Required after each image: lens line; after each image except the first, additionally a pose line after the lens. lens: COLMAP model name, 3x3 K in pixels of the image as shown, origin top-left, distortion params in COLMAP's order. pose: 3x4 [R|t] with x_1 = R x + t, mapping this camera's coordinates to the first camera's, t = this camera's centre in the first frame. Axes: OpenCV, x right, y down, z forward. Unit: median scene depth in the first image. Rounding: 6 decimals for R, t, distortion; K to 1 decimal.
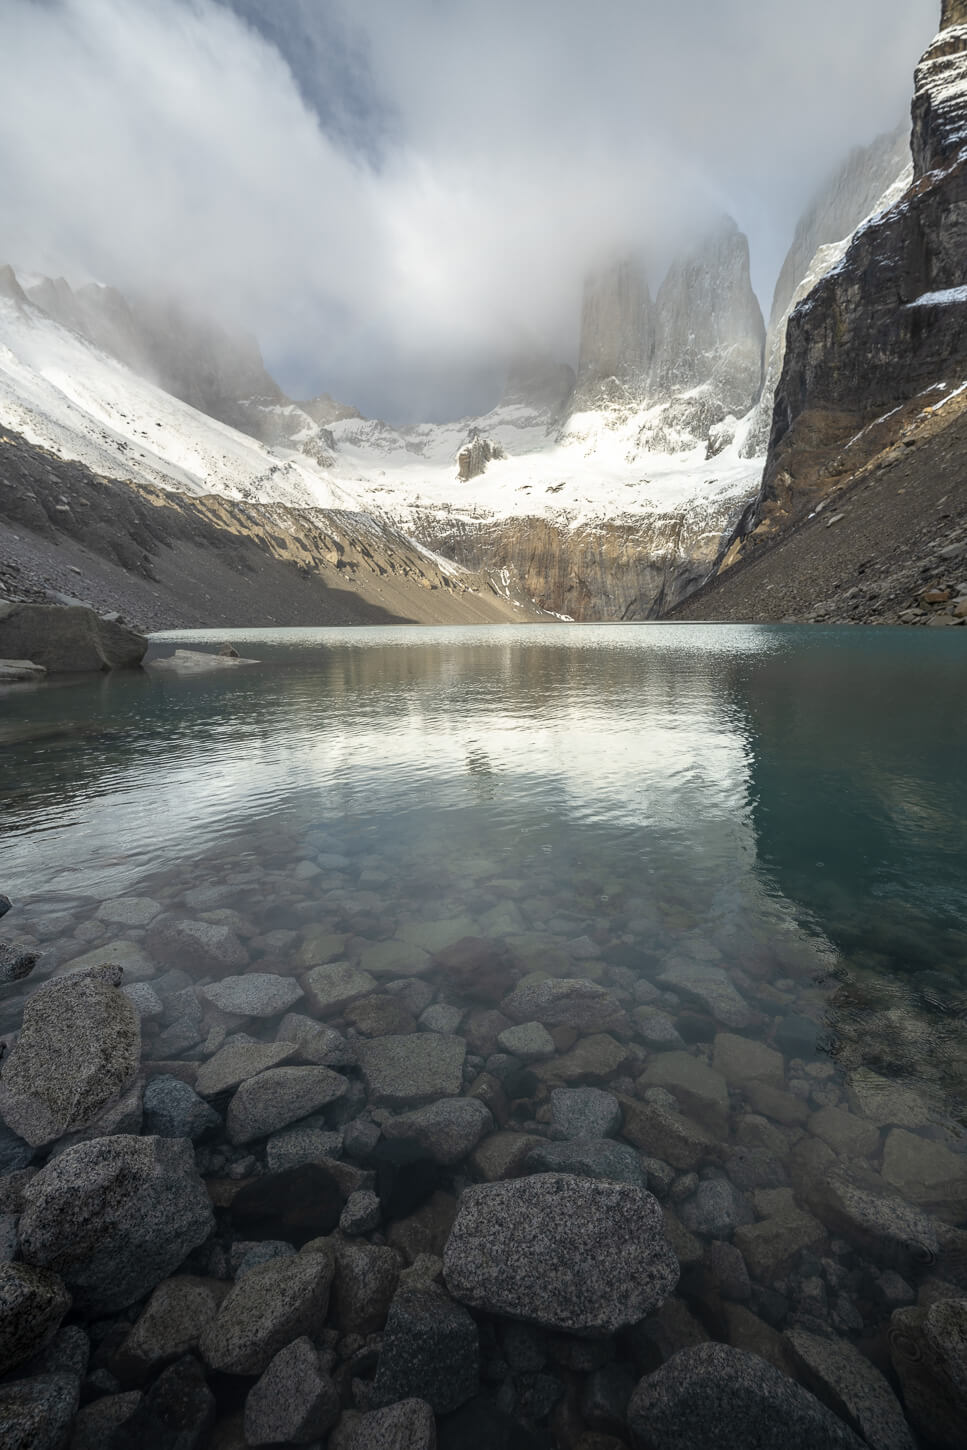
lens RADIAL K [[600.8, 0, 485.2], [0, 600.8, 724.3], [0, 0, 1]] dist [0.001404, -0.000305]
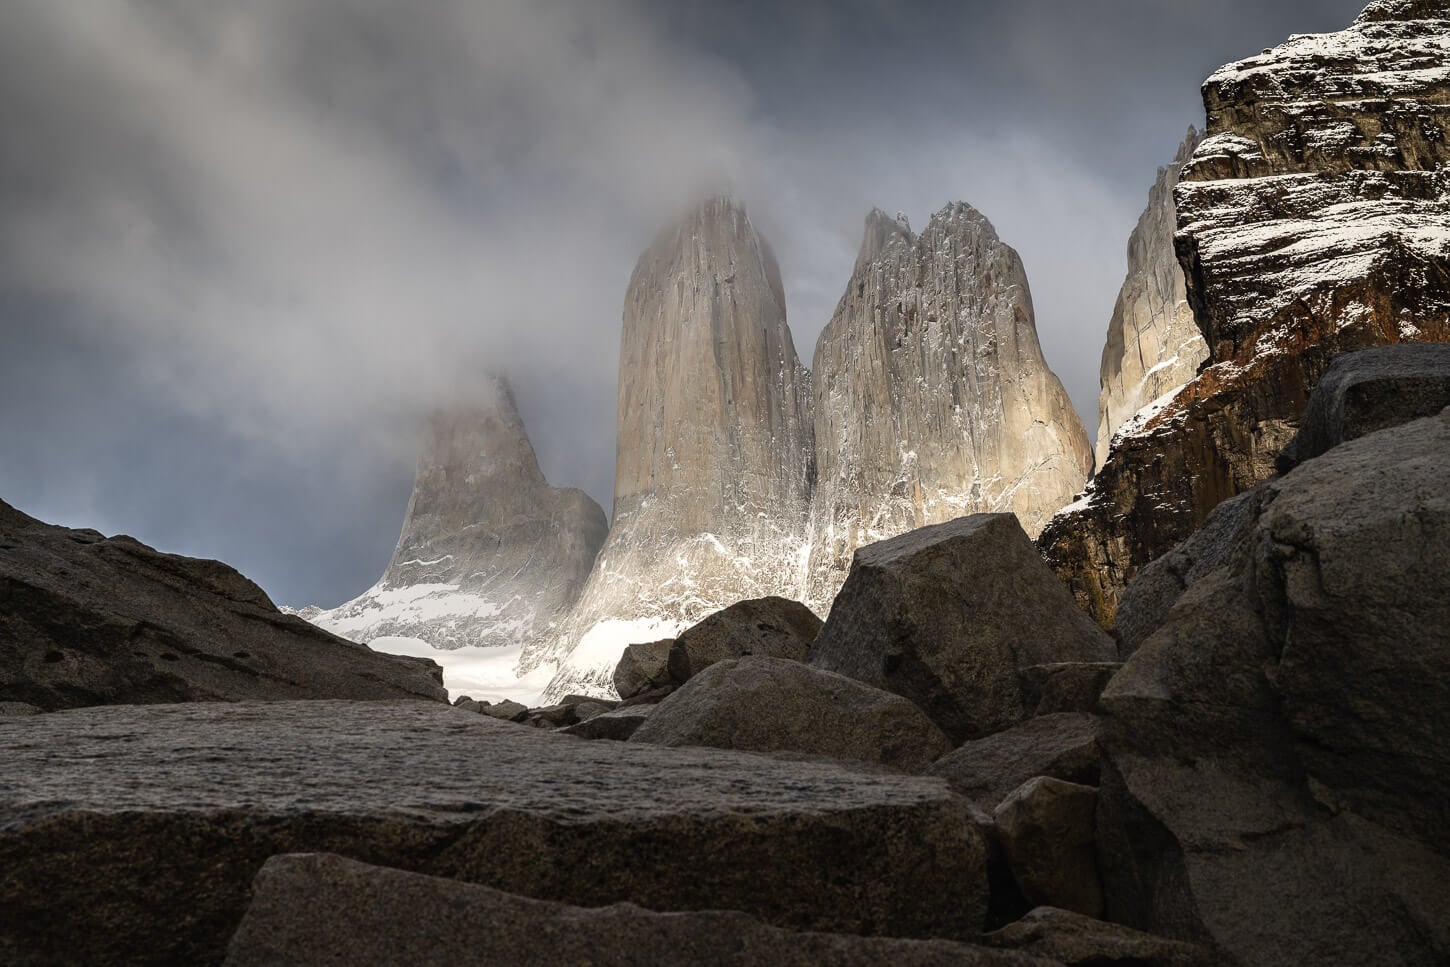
lens RADIAL K [[2075.7, 0, 740.3], [0, 2075.7, 488.0], [0, 0, 1]] dist [-0.002691, 0.038281]
pose [[0.980851, 0.058034, 0.185910, 0.000919], [0.042353, 0.868168, -0.494460, 0.013734], [-0.190097, 0.492865, 0.849086, -0.105815]]
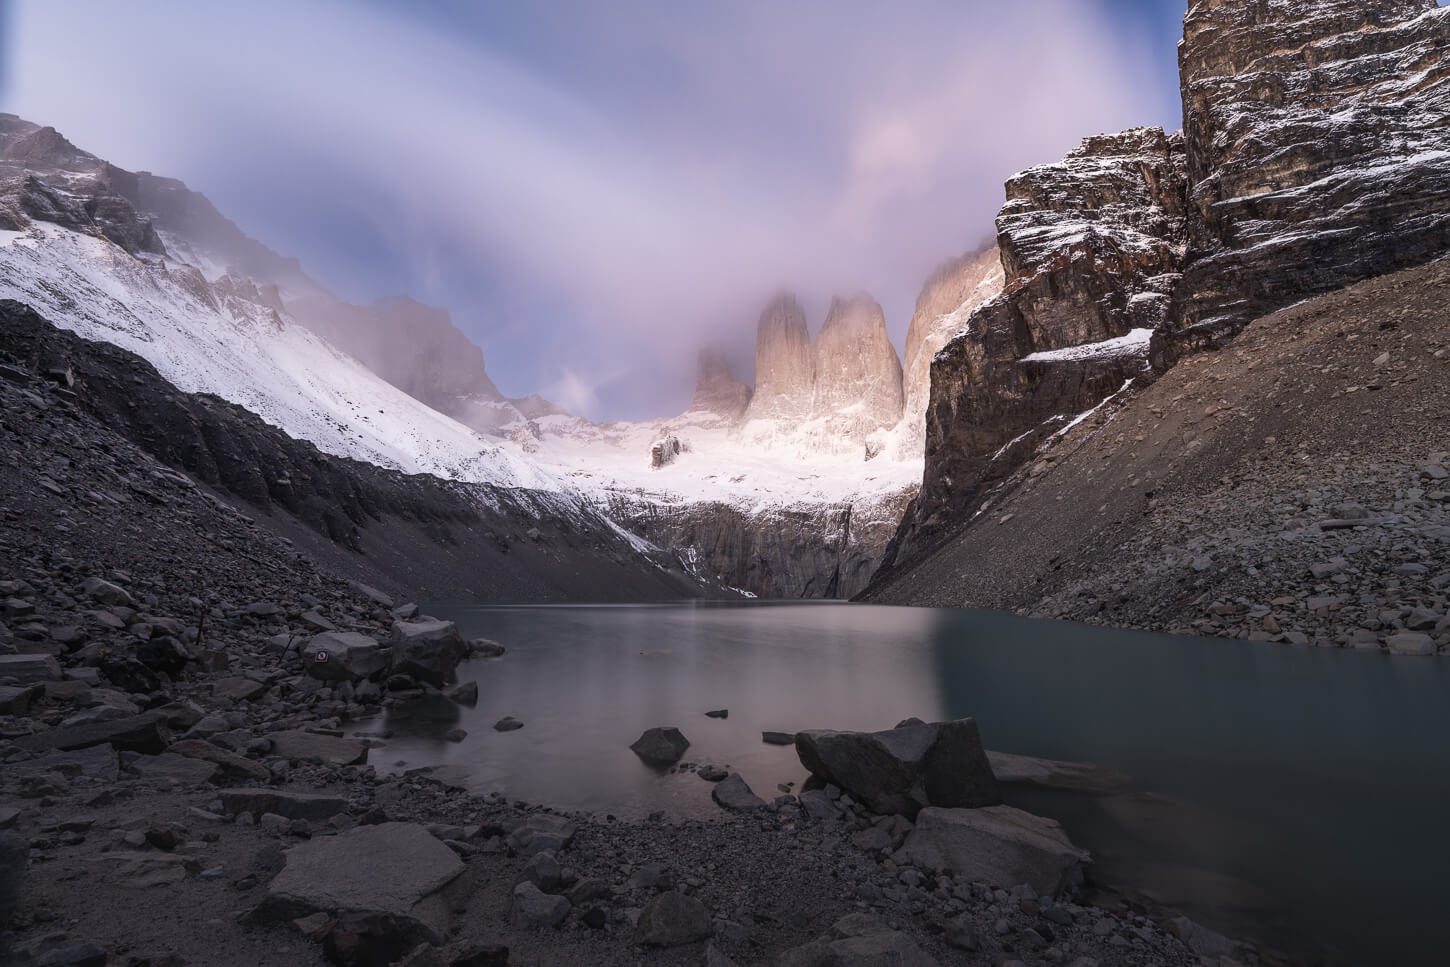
lens RADIAL K [[575.8, 0, 723.5], [0, 575.8, 486.0], [0, 0, 1]] dist [-0.001416, -0.000109]
pose [[0.995072, 0.037150, 0.091928, -0.010081], [-0.002562, 0.936479, -0.350713, -0.001987], [-0.099118, 0.348750, 0.931960, 0.001185]]
